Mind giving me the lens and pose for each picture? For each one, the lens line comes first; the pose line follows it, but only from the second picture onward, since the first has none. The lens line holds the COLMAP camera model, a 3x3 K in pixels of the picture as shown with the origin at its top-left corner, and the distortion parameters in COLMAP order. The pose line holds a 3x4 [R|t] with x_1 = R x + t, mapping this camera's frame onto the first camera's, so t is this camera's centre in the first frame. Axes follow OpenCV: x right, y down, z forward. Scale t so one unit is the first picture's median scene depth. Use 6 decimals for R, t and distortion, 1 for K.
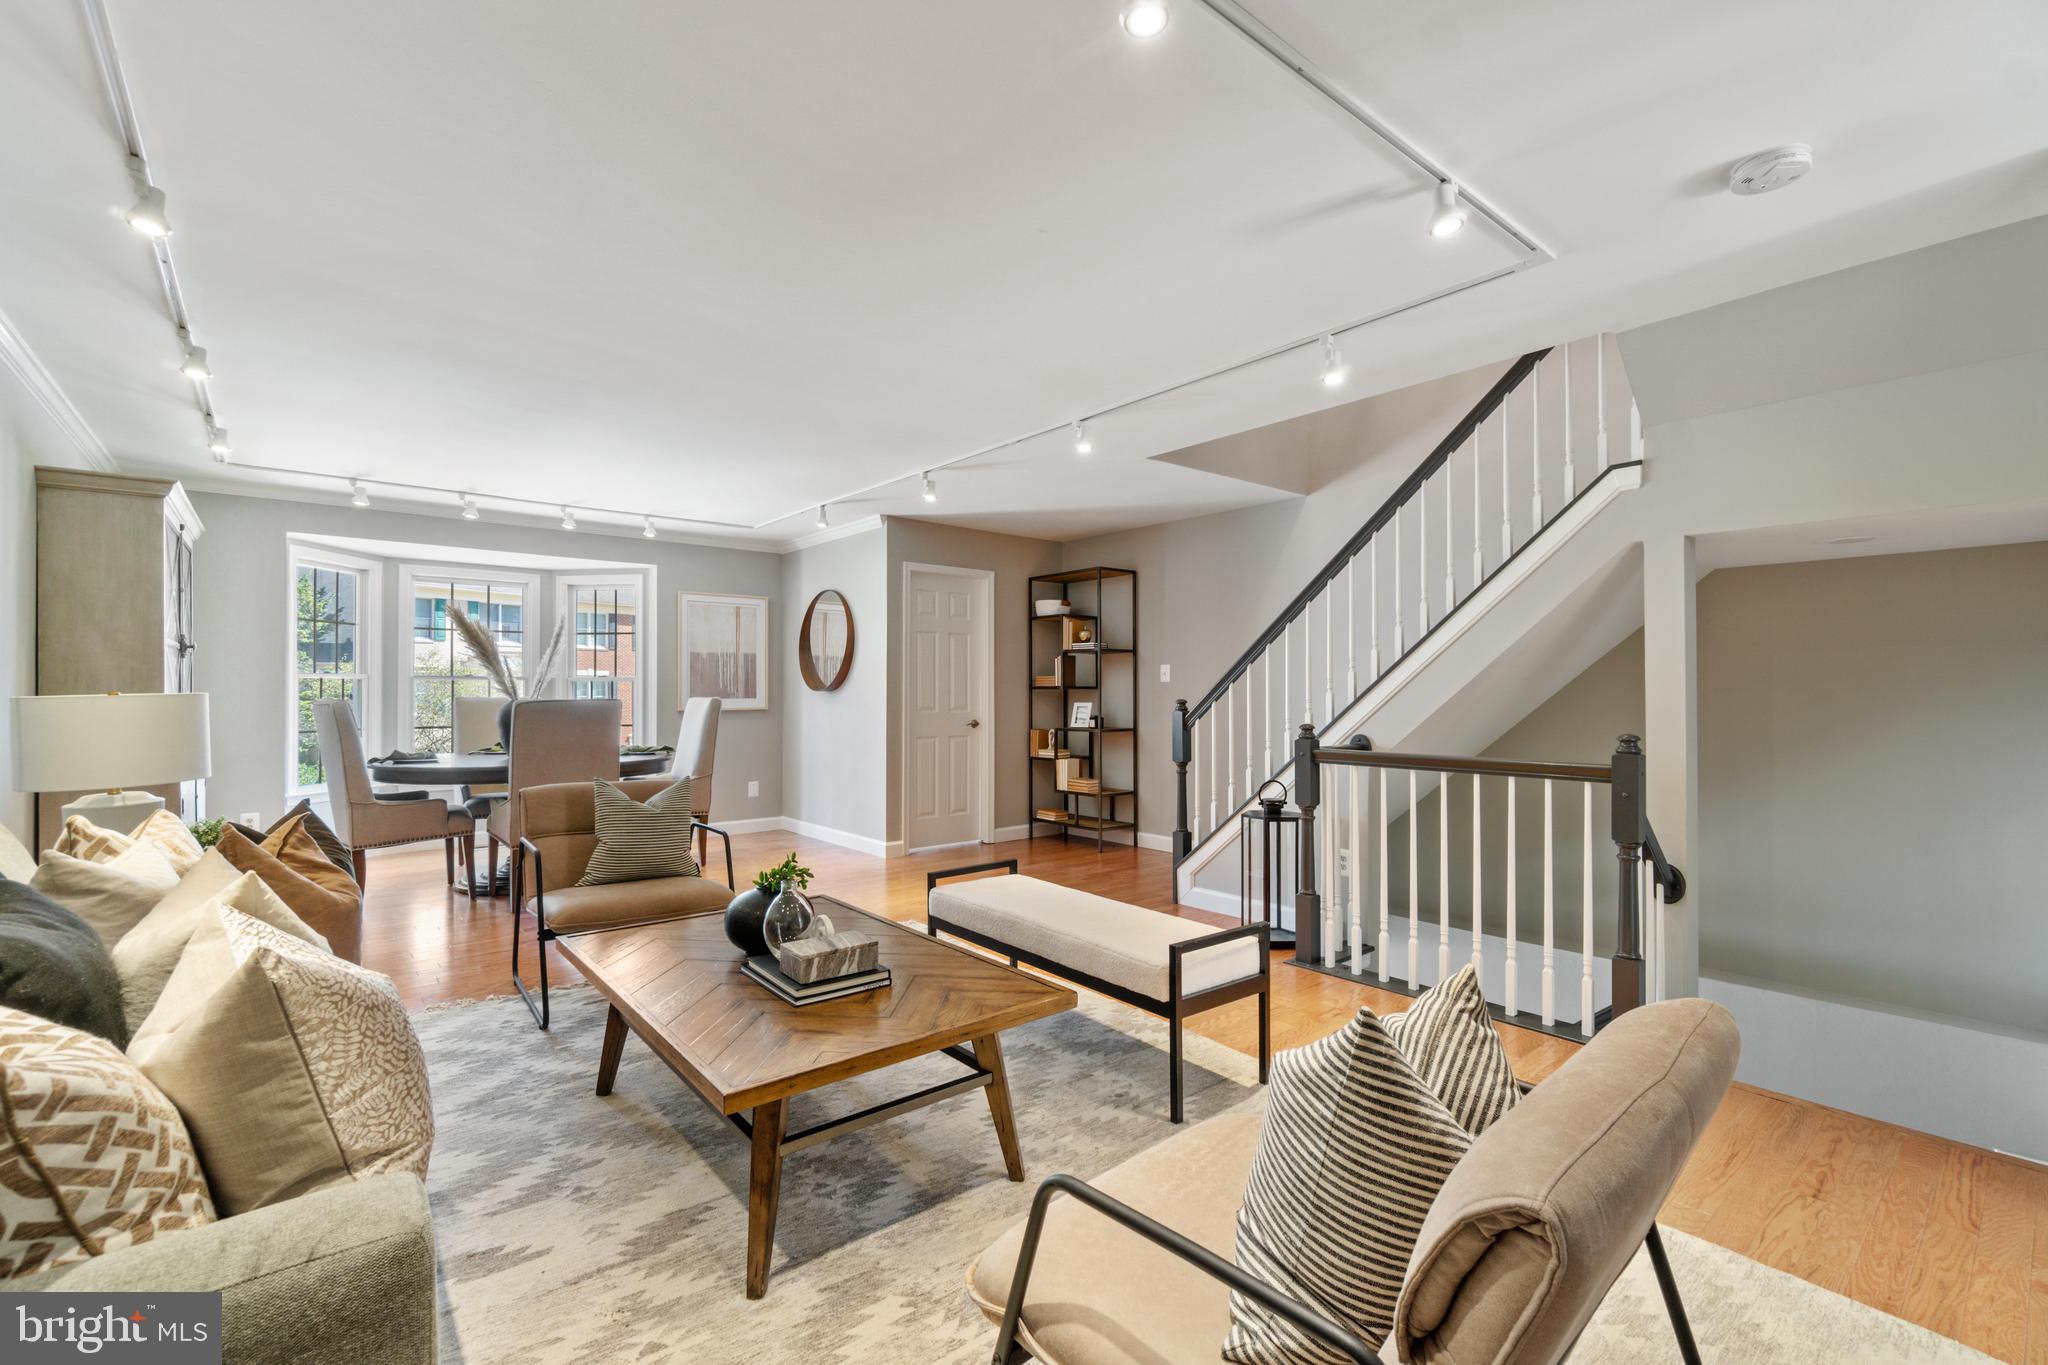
lens RADIAL K [[877.3, 0, 1024.0], [0, 877.3, 682.5], [0, 0, 1]] dist [-0.000486, 0.000752]
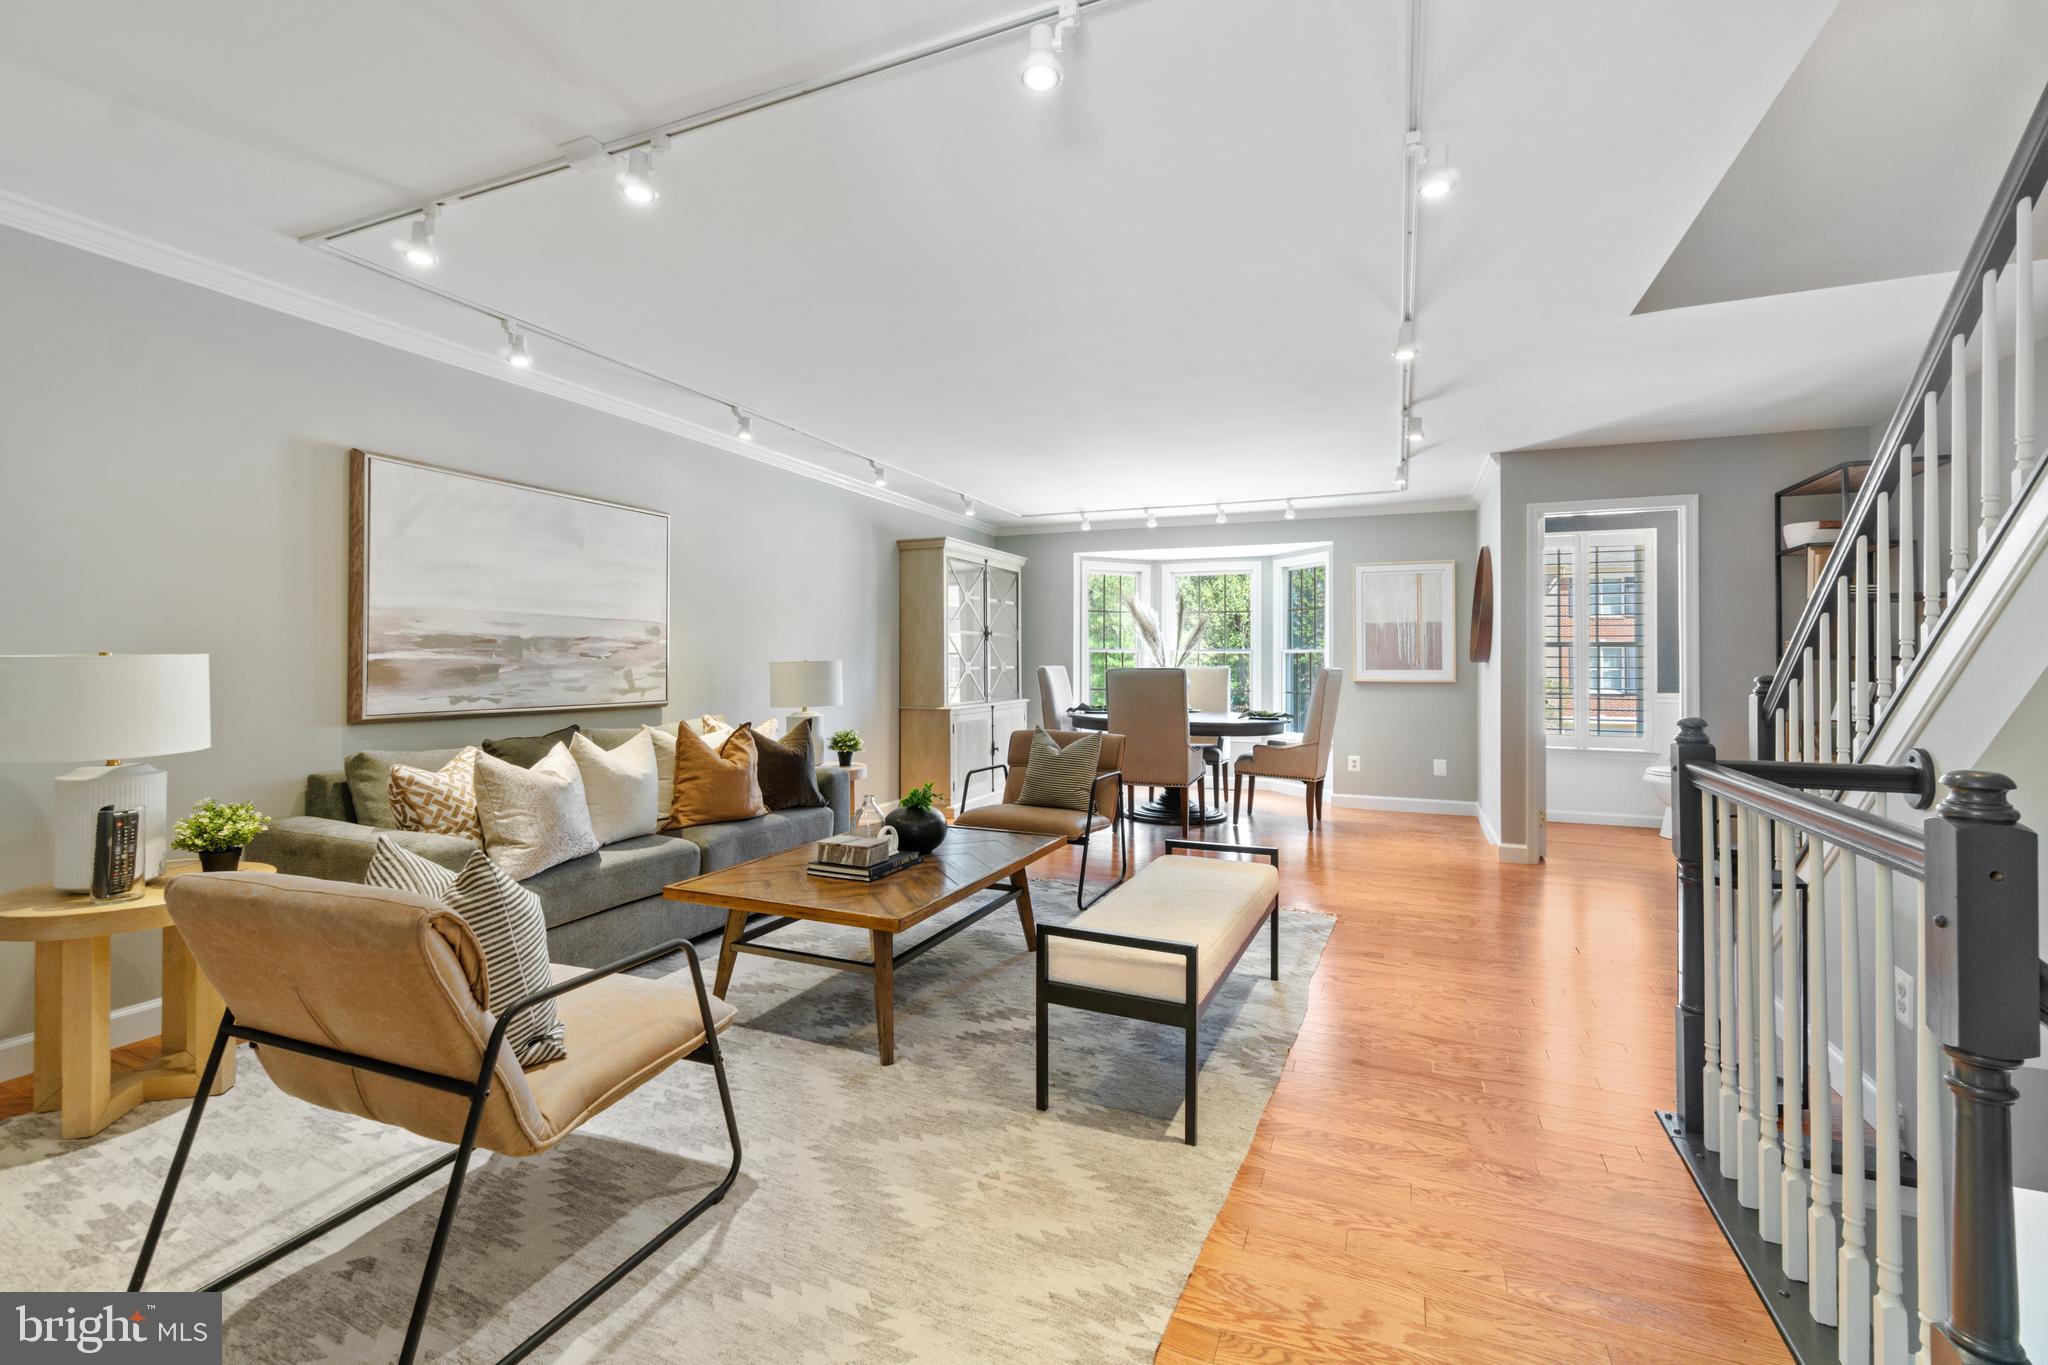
lens RADIAL K [[889.3, 0, 1018.1], [0, 889.3, 652.0], [0, 0, 1]] dist [-0.002767, -0.000065]
pose [[0.457119, -0.007663, -0.889372, 0.955563], [0.004998, 0.999969, -0.006047, 0.008009], [0.889391, -0.001681, 0.457143, 0.497041]]
